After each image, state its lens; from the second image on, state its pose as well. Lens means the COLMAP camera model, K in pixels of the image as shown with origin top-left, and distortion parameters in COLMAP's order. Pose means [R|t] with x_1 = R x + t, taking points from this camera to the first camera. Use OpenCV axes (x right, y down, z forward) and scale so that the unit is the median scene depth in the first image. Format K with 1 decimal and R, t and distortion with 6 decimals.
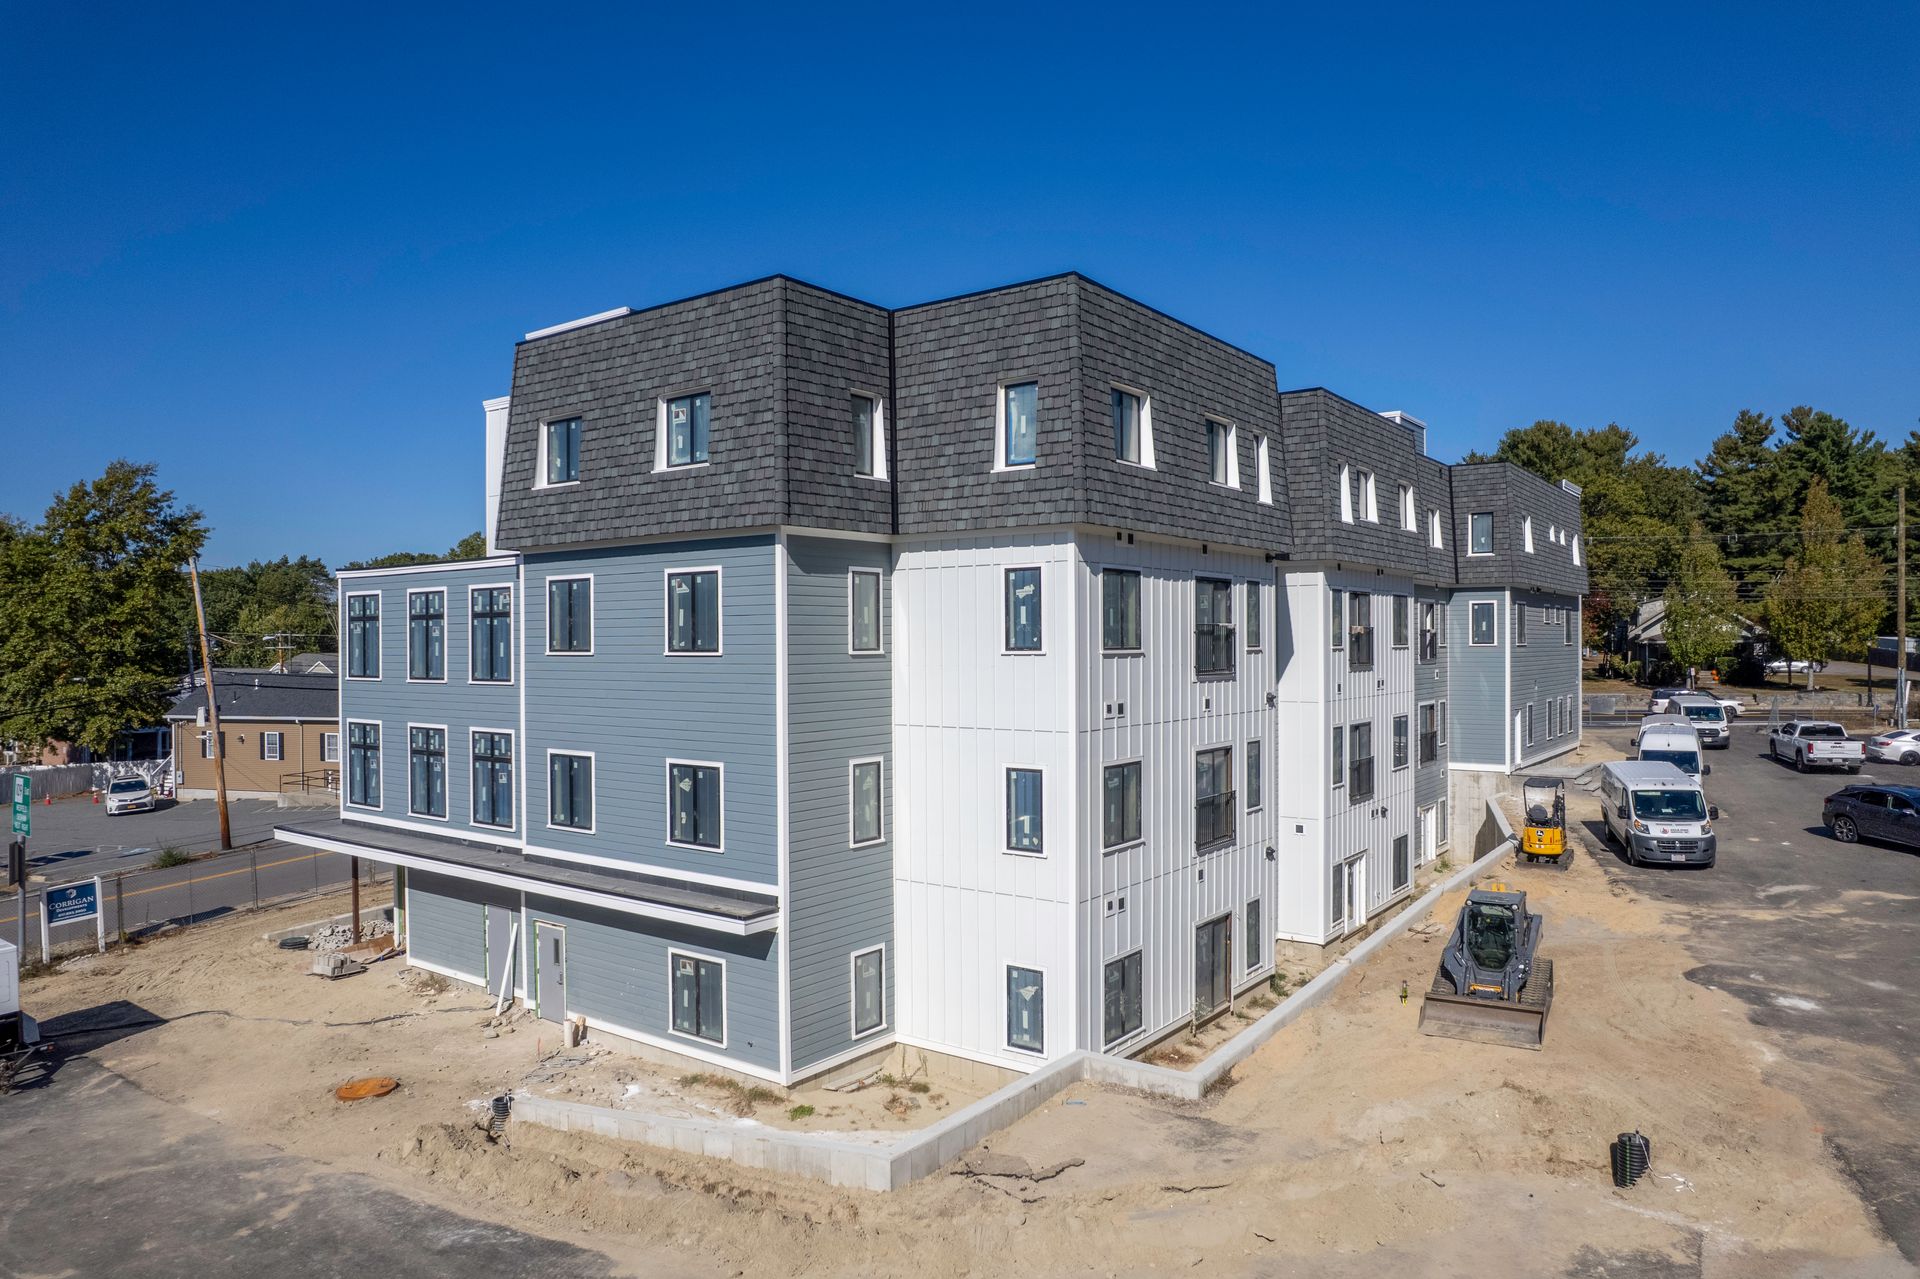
lens RADIAL K [[1235.4, 0, 941.4], [0, 1235.4, 640.4], [0, 0, 1]] dist [-0.080557, 0.076124]
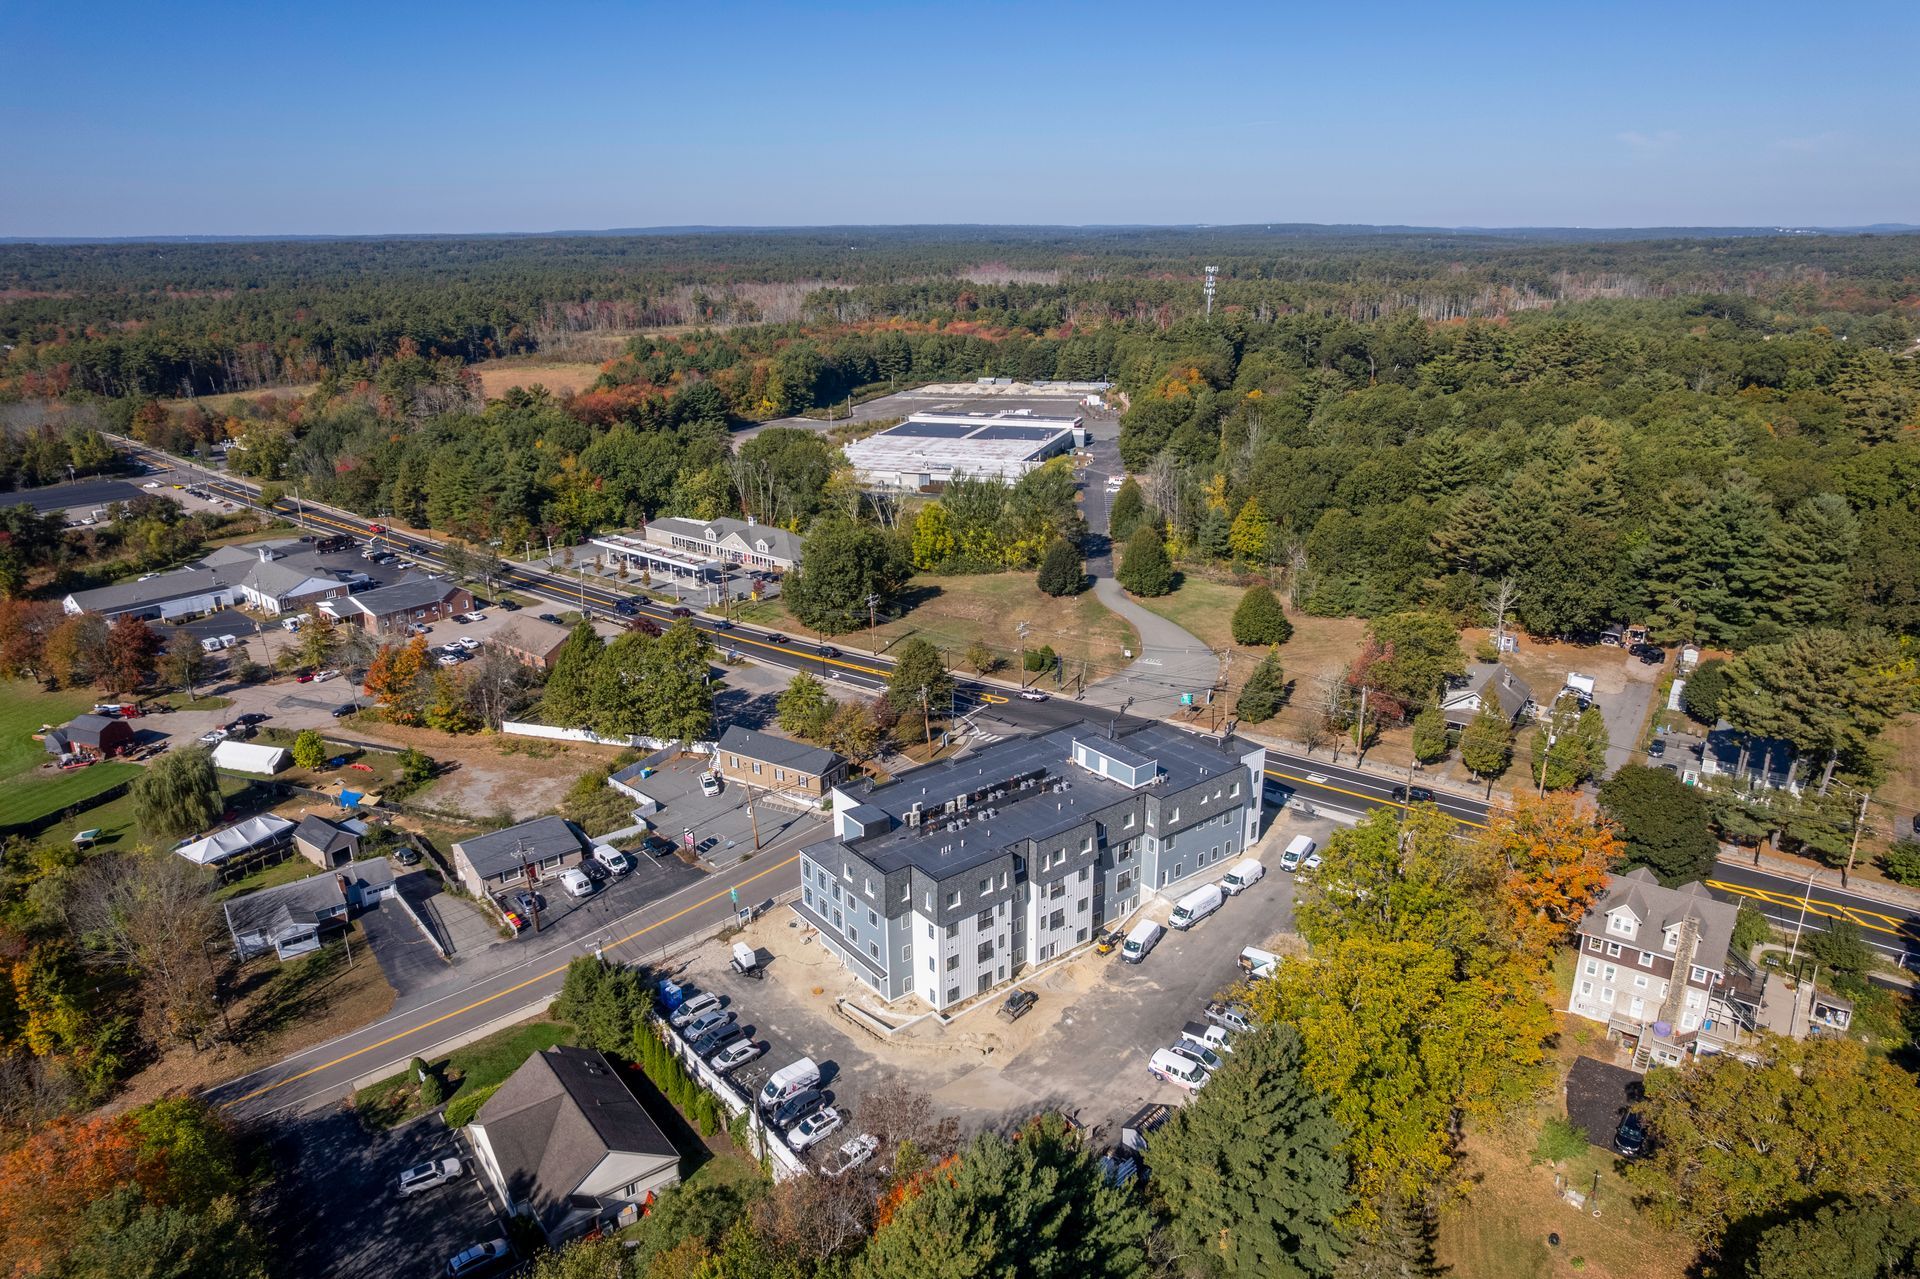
lens RADIAL K [[1235.4, 0, 941.4], [0, 1235.4, 640.4], [0, 0, 1]] dist [-0.080557, 0.076124]
pose [[0.961872, 0.080137, -0.261496, 1.301806], [0.011675, 0.943208, 0.331998, -2.771870], [0.273251, -0.322392, 0.906310, -3.154100]]
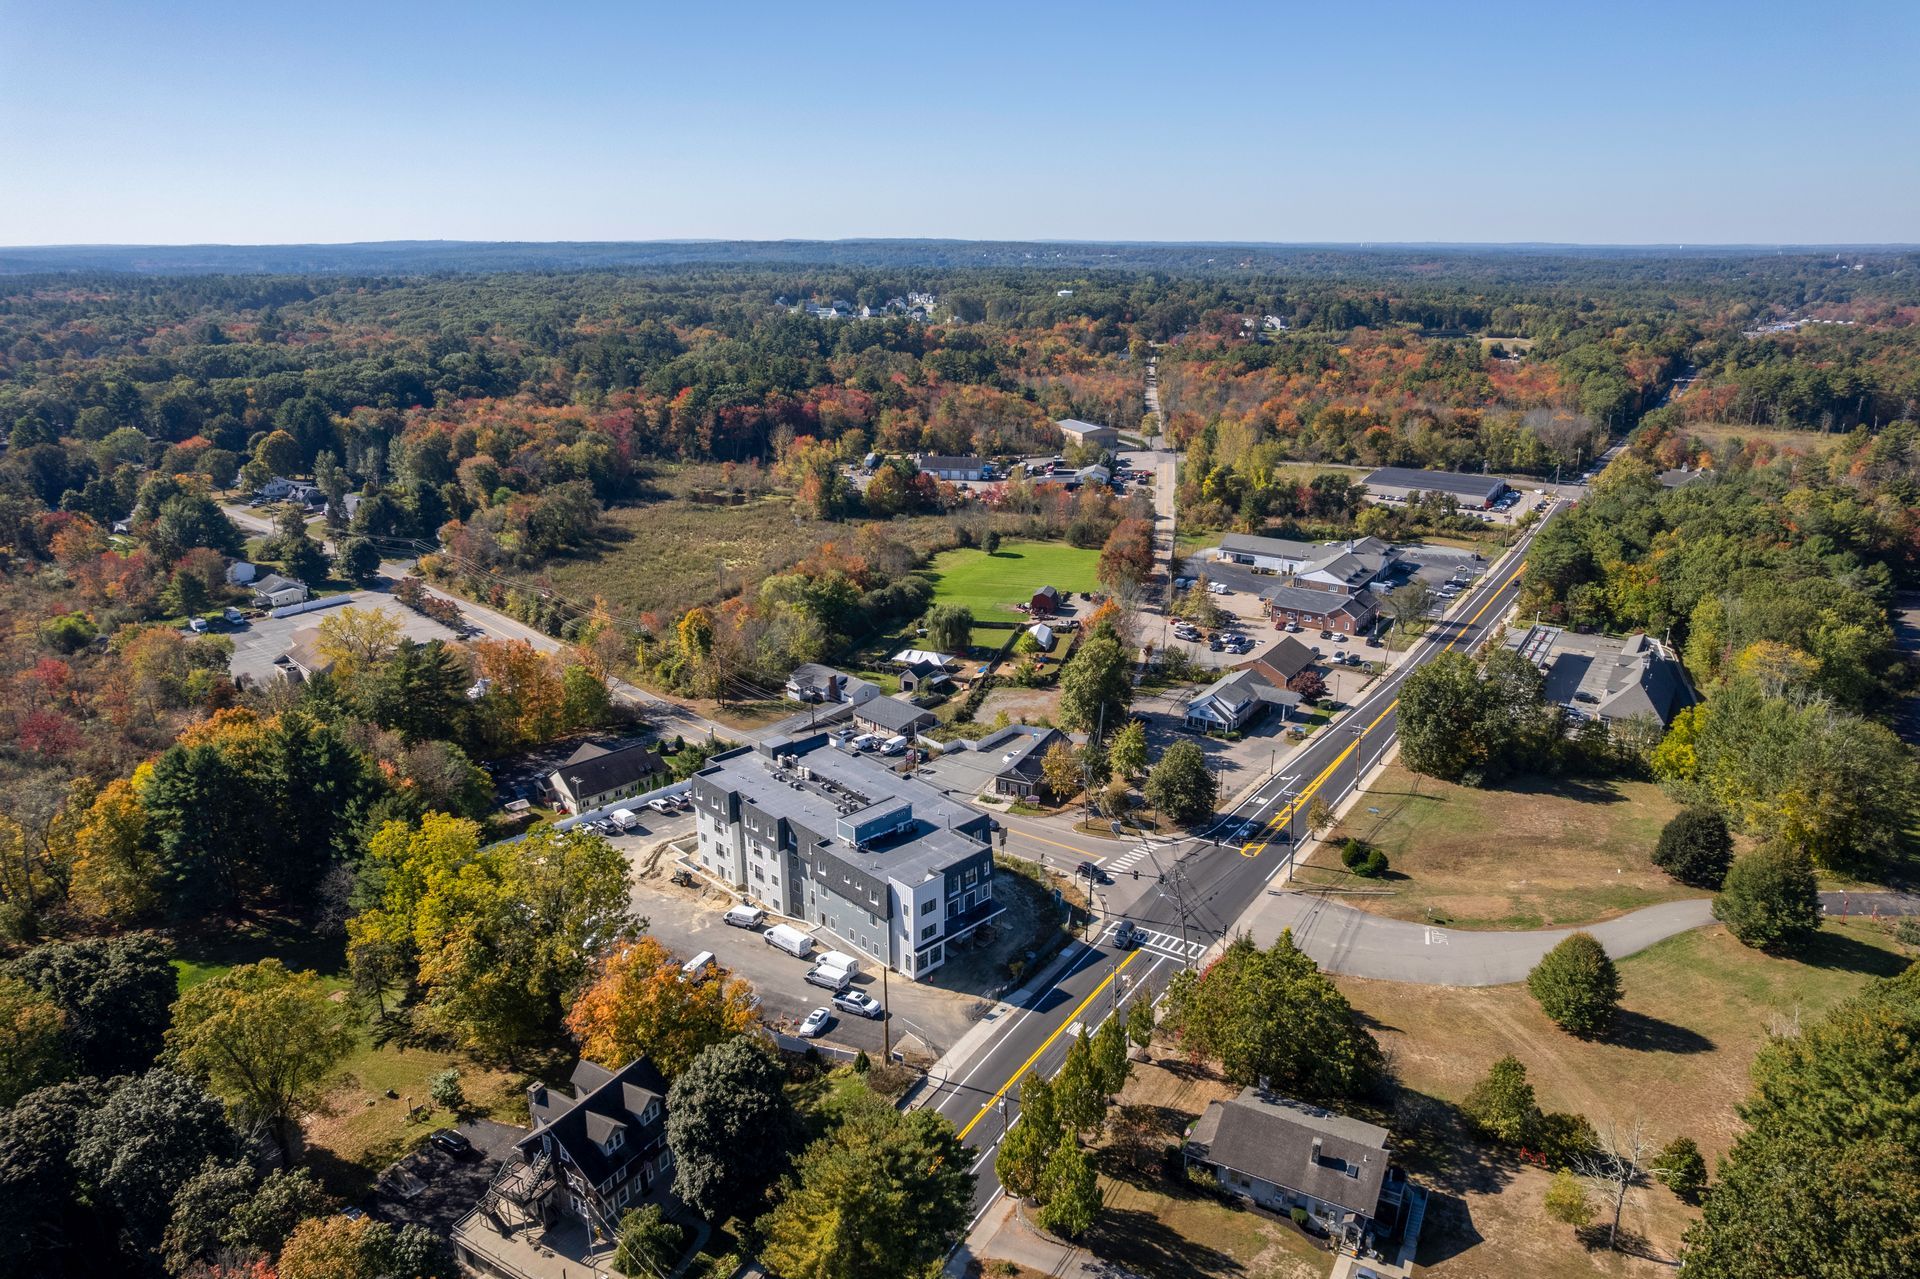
lens RADIAL K [[1232.8, 0, 935.9], [0, 1232.8, 638.8], [0, 0, 1]] dist [-0.073394, 0.058913]
pose [[-0.170378, 0.304930, -0.937011, 6.221746], [0.010907, 0.951440, 0.307642, -3.137103], [0.985318, 0.042196, -0.165430, 3.427283]]
